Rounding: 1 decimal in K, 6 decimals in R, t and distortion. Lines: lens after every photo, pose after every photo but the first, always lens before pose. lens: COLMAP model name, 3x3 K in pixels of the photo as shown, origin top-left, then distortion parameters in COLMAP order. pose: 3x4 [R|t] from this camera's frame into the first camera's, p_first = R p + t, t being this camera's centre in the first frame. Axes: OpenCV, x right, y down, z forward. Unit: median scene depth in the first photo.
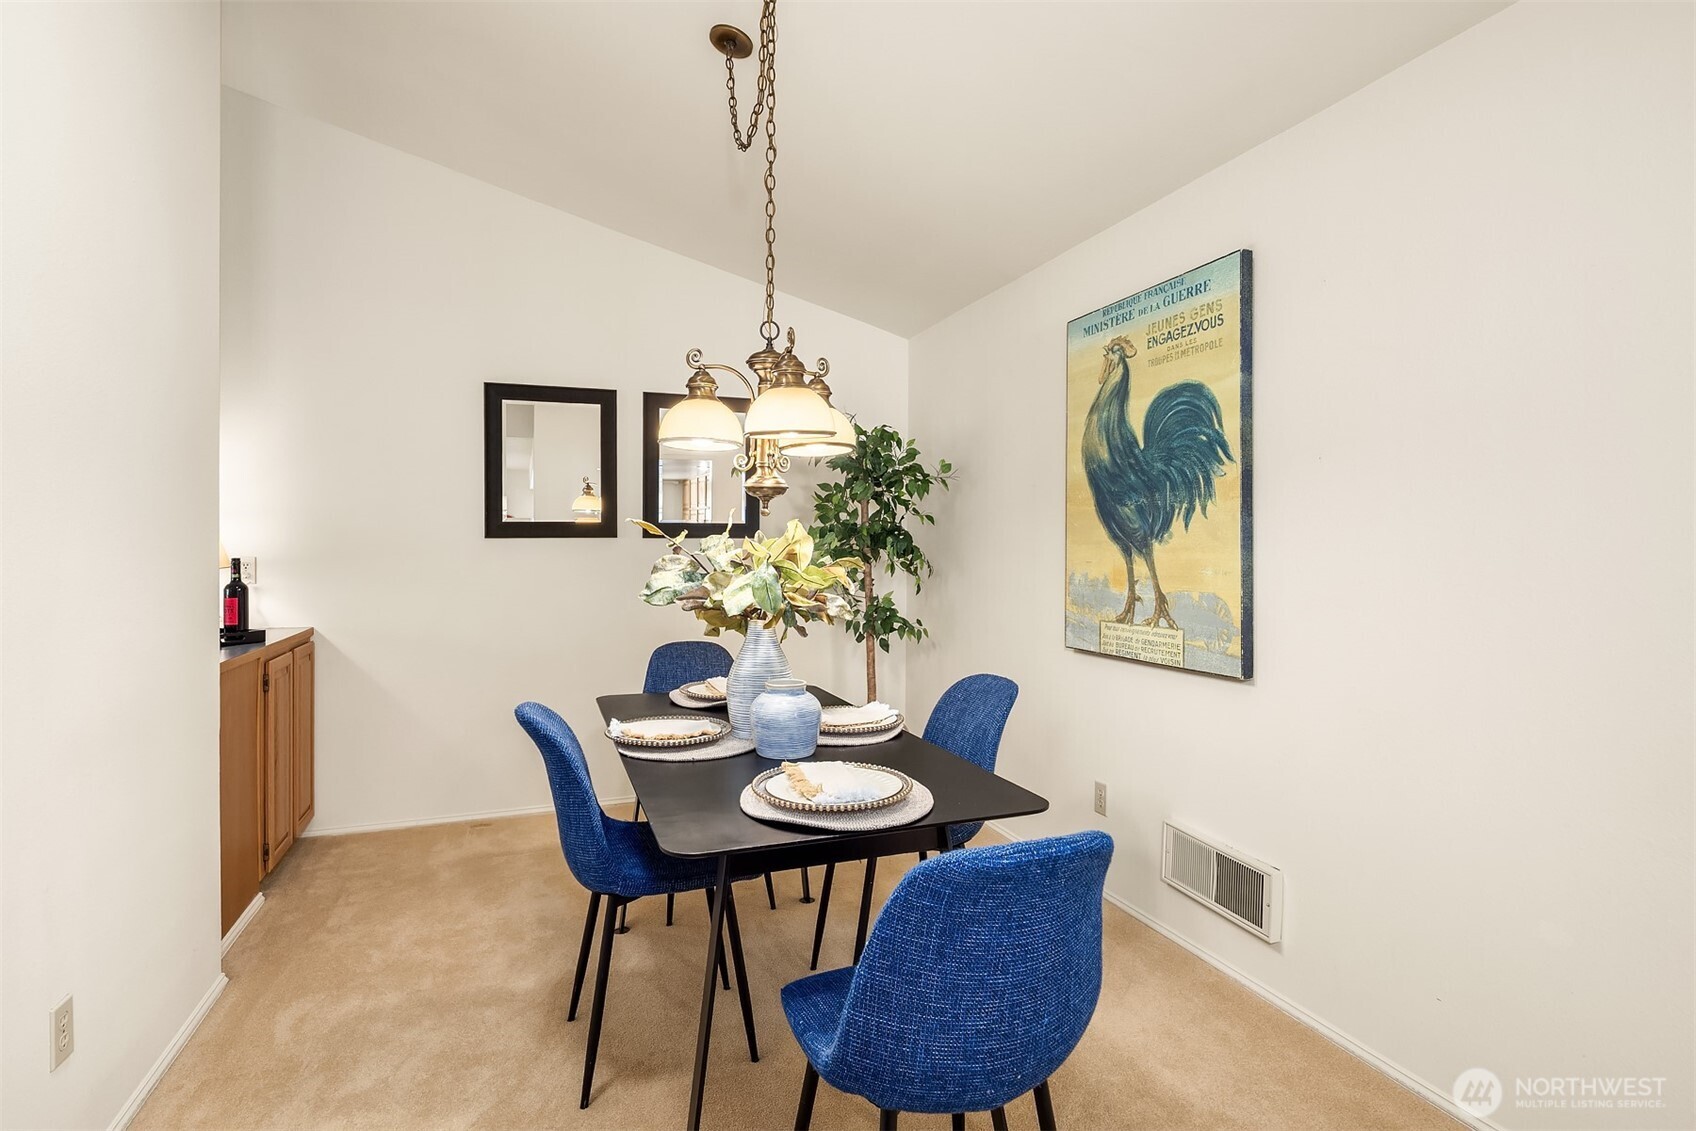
lens RADIAL K [[836.2, 0, 855.6], [0, 836.2, 549.2], [0, 0, 1]] dist [0.000046, -0.002309]
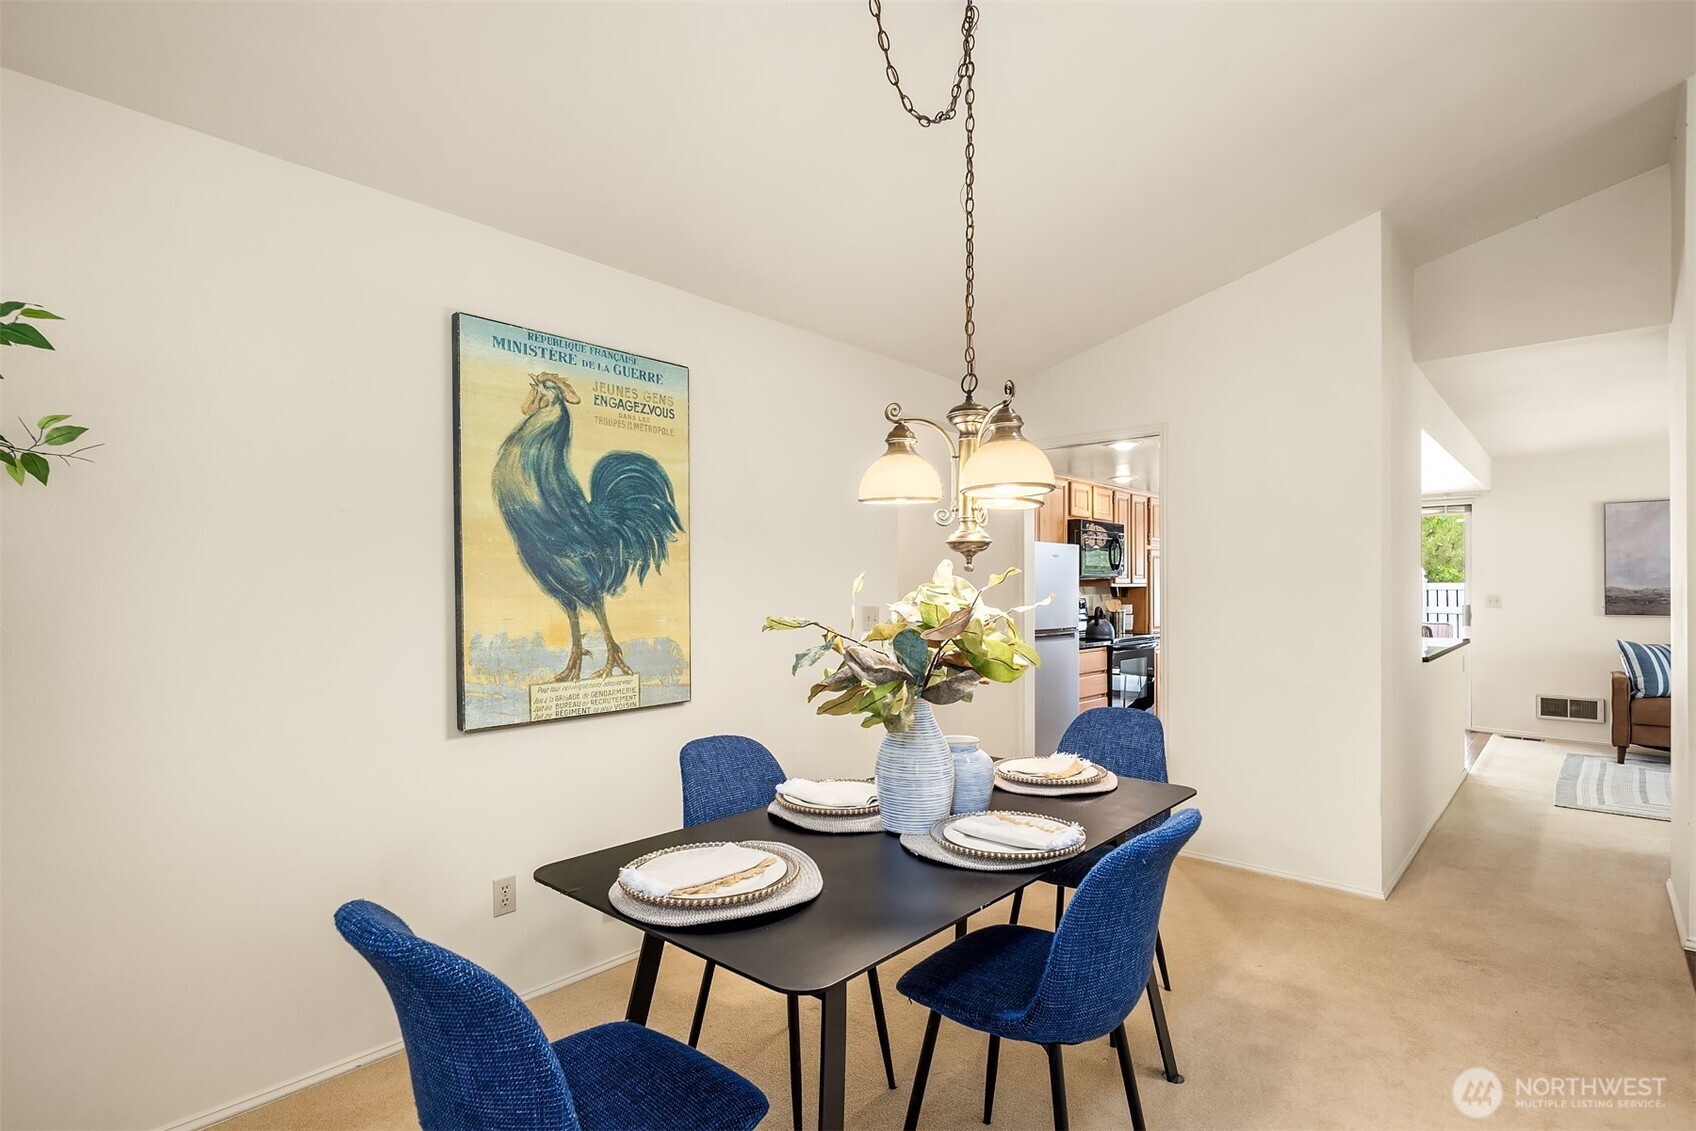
lens RADIAL K [[836.2, 0, 809.4], [0, 836.2, 588.1], [0, 0, 1]] dist [0.000046, -0.002309]
pose [[-0.437014, -0.002357, 0.899451, -0.670661], [0.002936, 0.999988, 0.004047, -0.020576], [-0.899450, 0.004409, -0.437002, 1.201334]]
